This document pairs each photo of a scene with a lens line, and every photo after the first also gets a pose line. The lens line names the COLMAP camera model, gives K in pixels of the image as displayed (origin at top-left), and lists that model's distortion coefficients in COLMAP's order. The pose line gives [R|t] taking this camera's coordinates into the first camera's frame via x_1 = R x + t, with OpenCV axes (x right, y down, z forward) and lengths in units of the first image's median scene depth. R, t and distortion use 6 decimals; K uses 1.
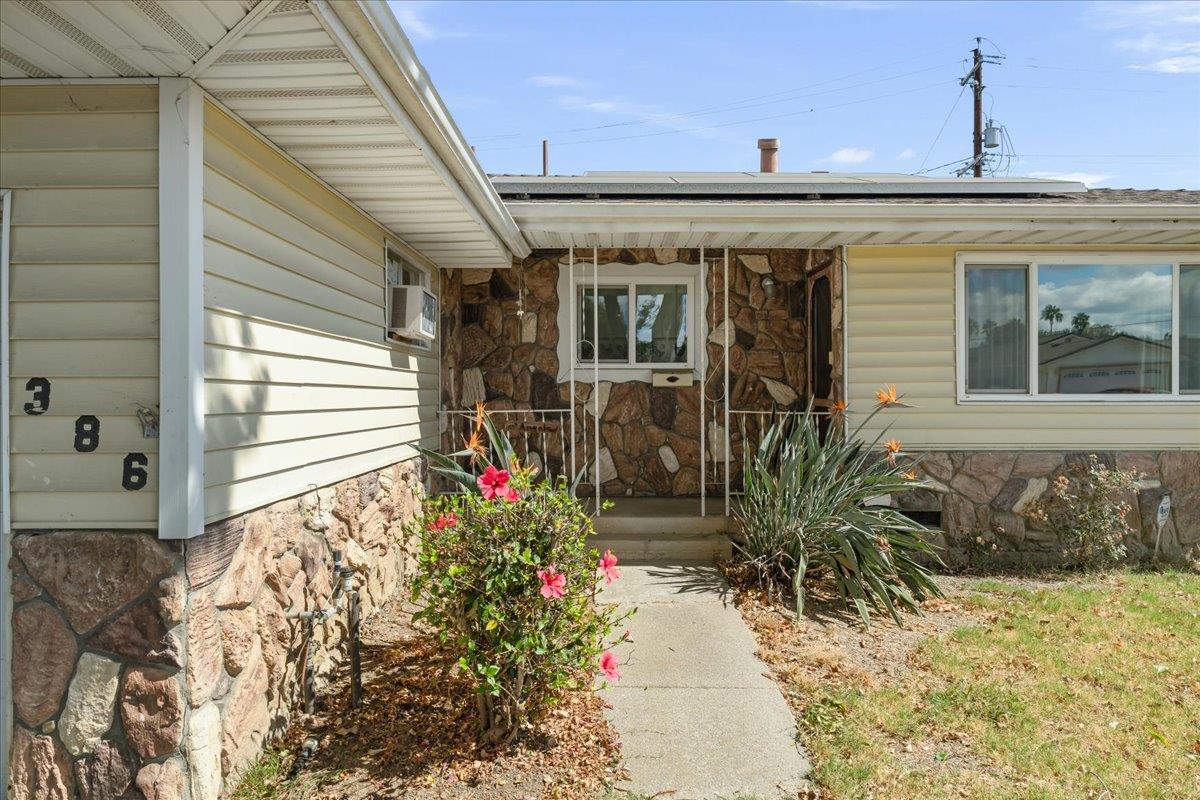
lens RADIAL K [[804.1, 0, 600.0], [0, 804.1, 385.7], [0, 0, 1]] dist [0.001136, 0.000807]
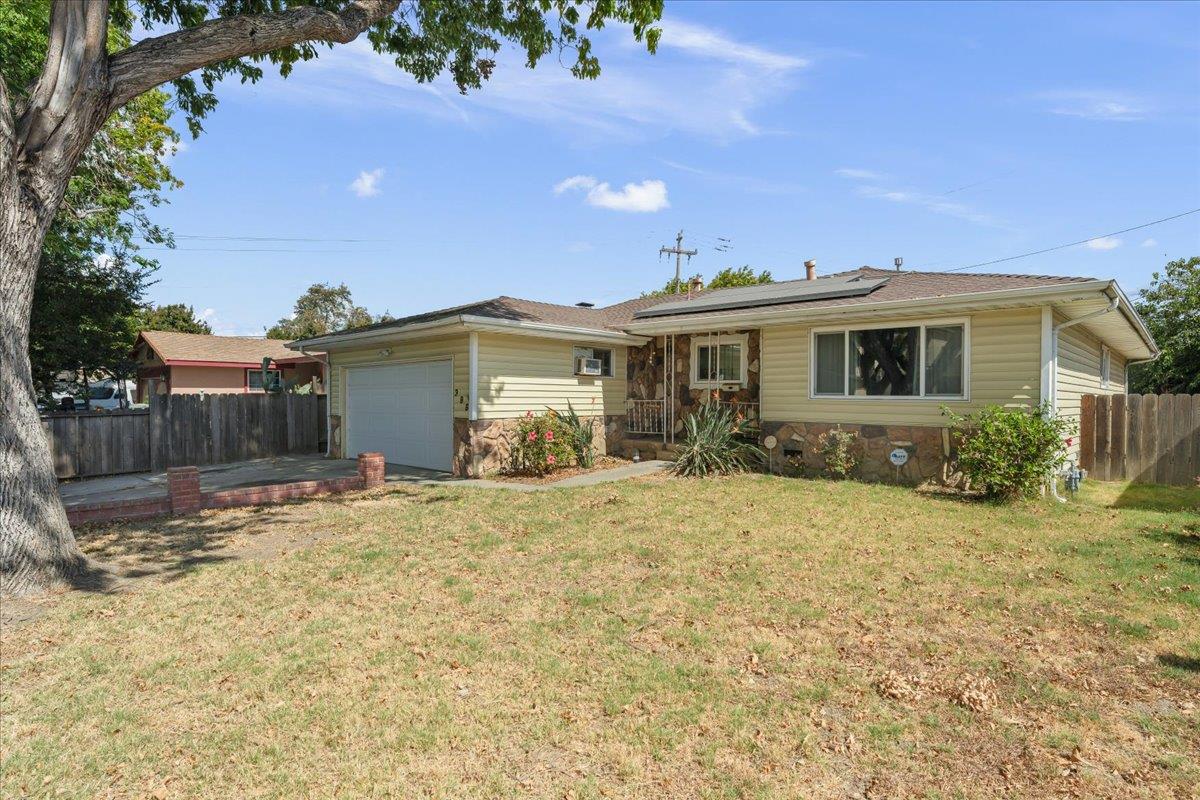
lens RADIAL K [[603.9, 0, 600.2], [0, 603.9, 403.1], [0, 0, 1]] dist [-0.001045, 0.000056]
pose [[0.725838, 0.015733, -0.687686, 1.134954], [-0.000743, 0.999756, 0.022088, -0.003021], [0.687865, -0.015521, 0.725673, -0.514023]]
